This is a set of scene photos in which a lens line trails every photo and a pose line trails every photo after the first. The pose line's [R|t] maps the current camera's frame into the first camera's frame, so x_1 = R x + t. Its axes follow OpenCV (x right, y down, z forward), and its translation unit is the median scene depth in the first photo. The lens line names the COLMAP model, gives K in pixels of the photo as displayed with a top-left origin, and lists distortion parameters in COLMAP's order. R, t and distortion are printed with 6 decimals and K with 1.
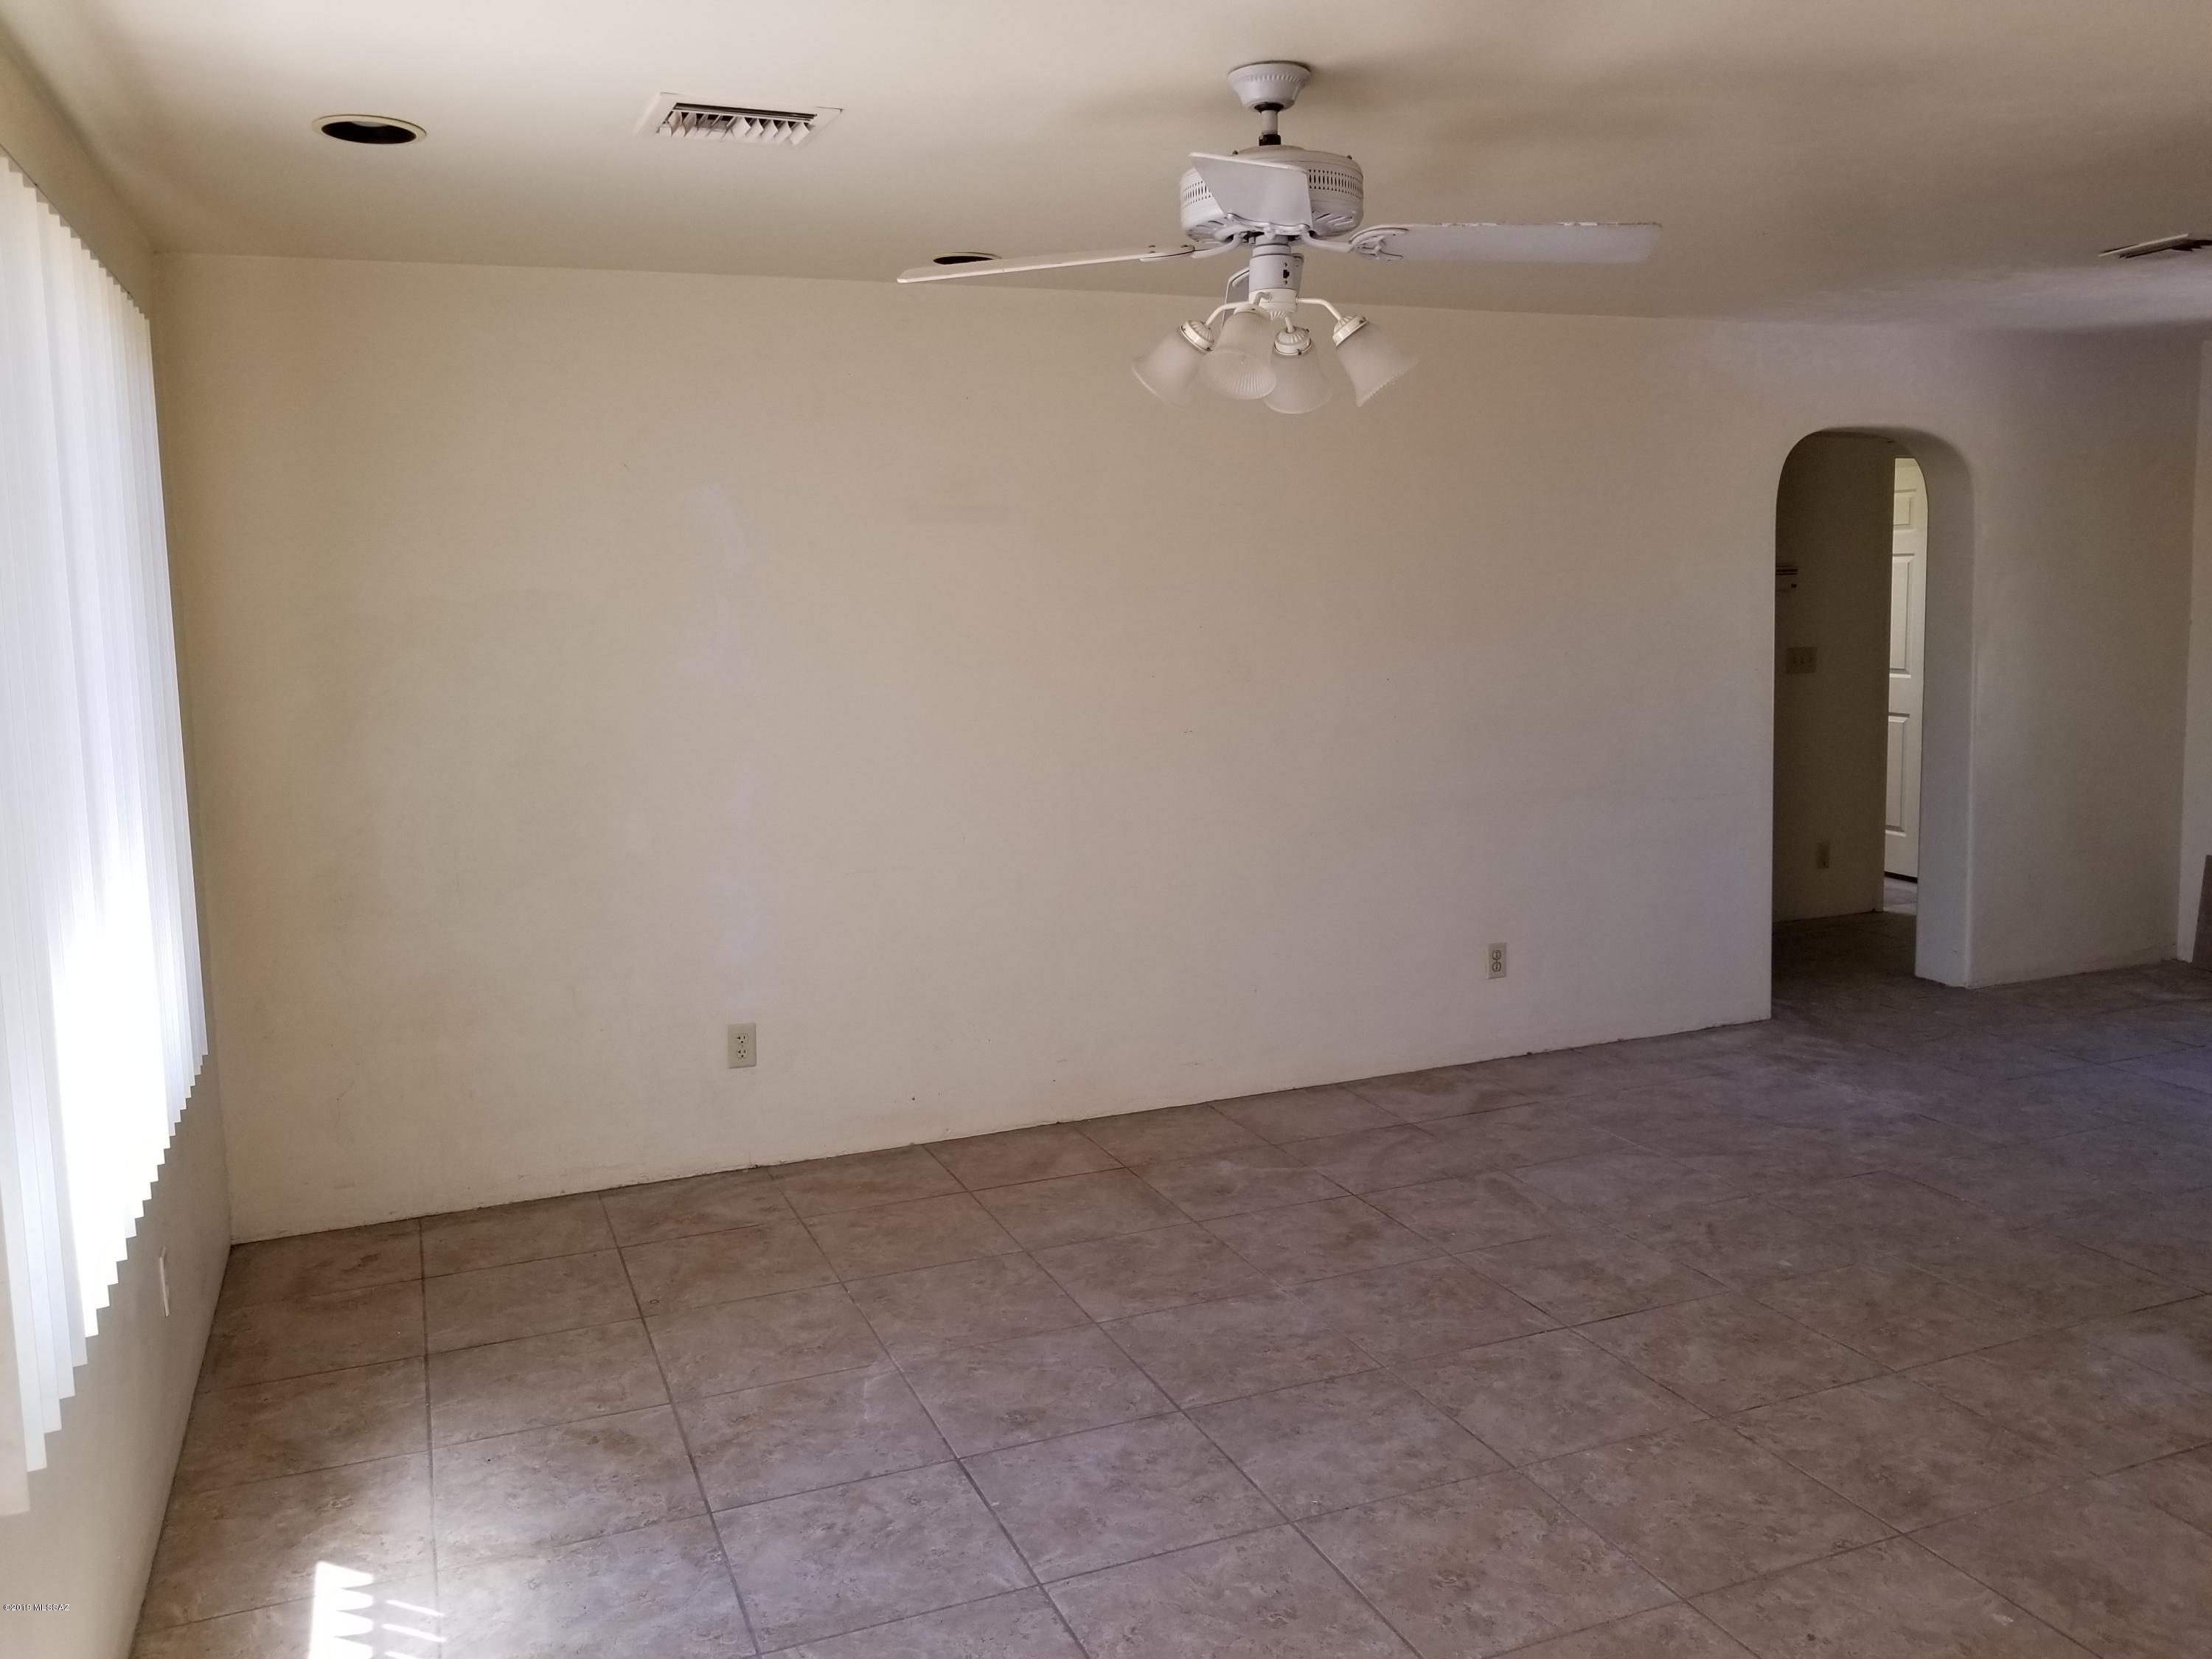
lens RADIAL K [[1786.8, 0, 1103.0], [0, 1786.8, 791.3], [0, 0, 1]] dist [0.003510, -0.002774]
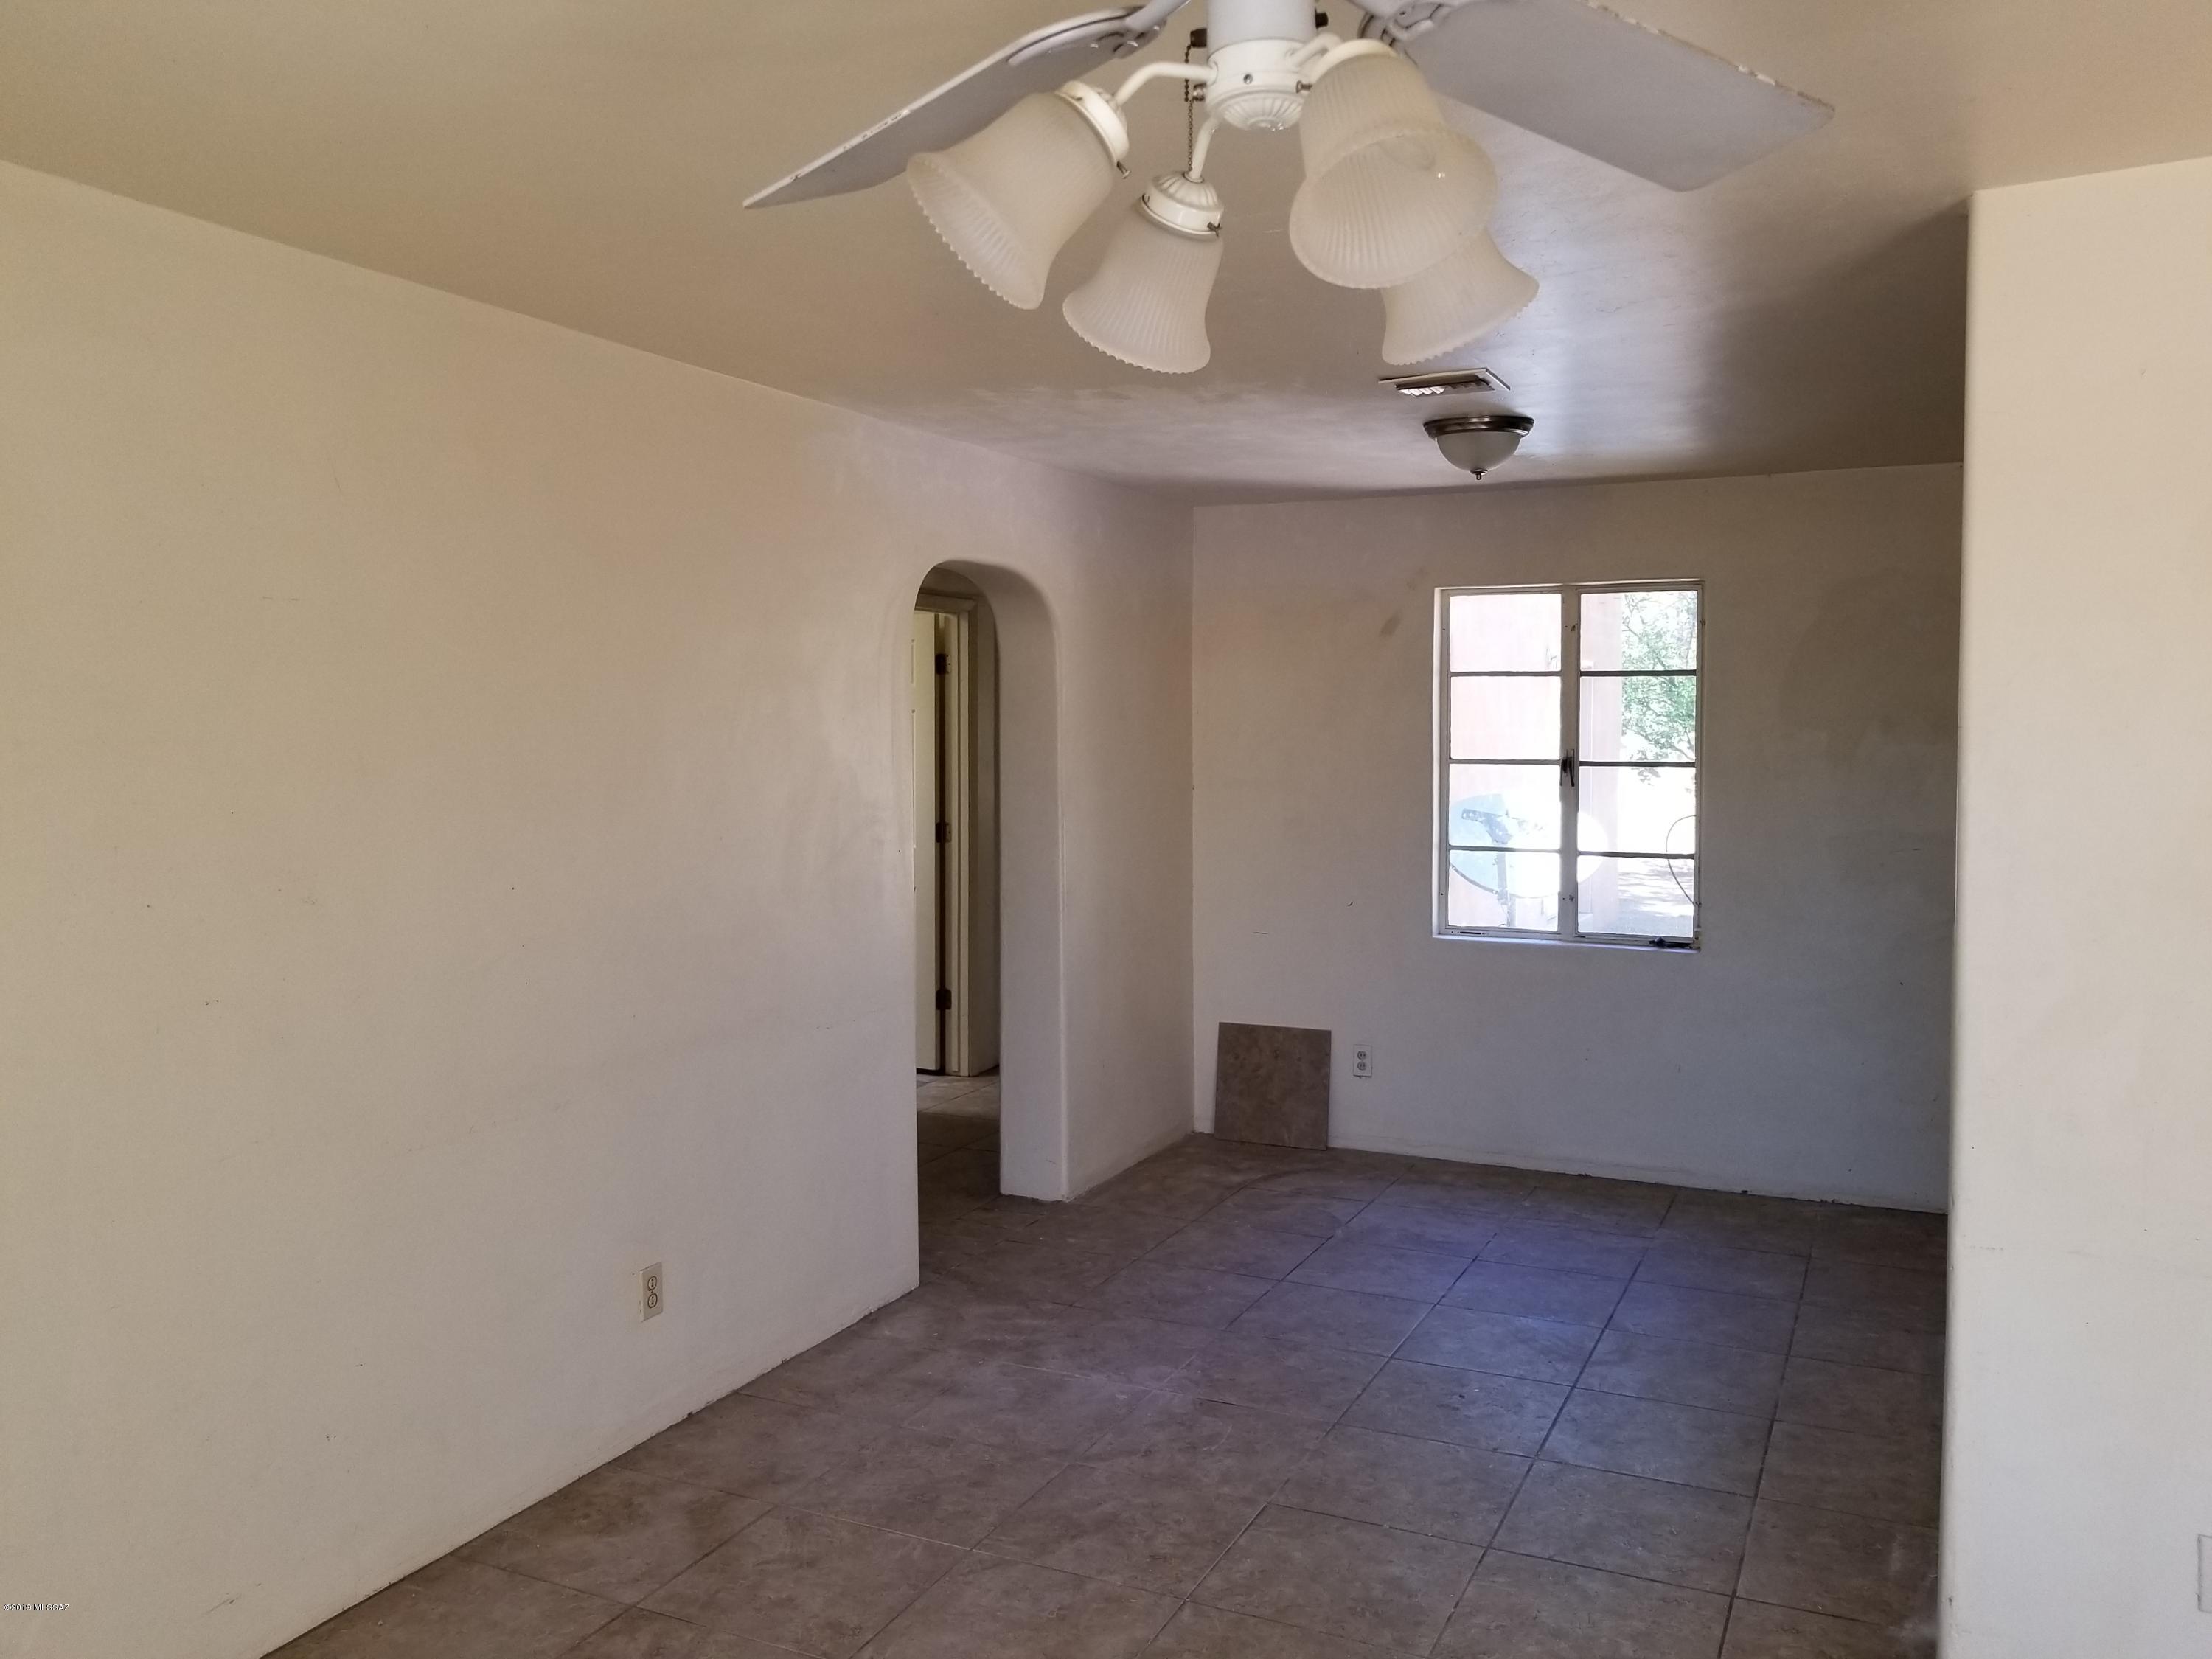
lens RADIAL K [[1786.8, 0, 1103.0], [0, 1786.8, 791.3], [0, 0, 1]] dist [0.003510, -0.002774]
pose [[0.740008, -0.007092, 0.672560, -0.117707], [0.062977, 0.996282, -0.058788, -0.047609], [-0.669643, 0.085859, 0.737704, 0.384798]]
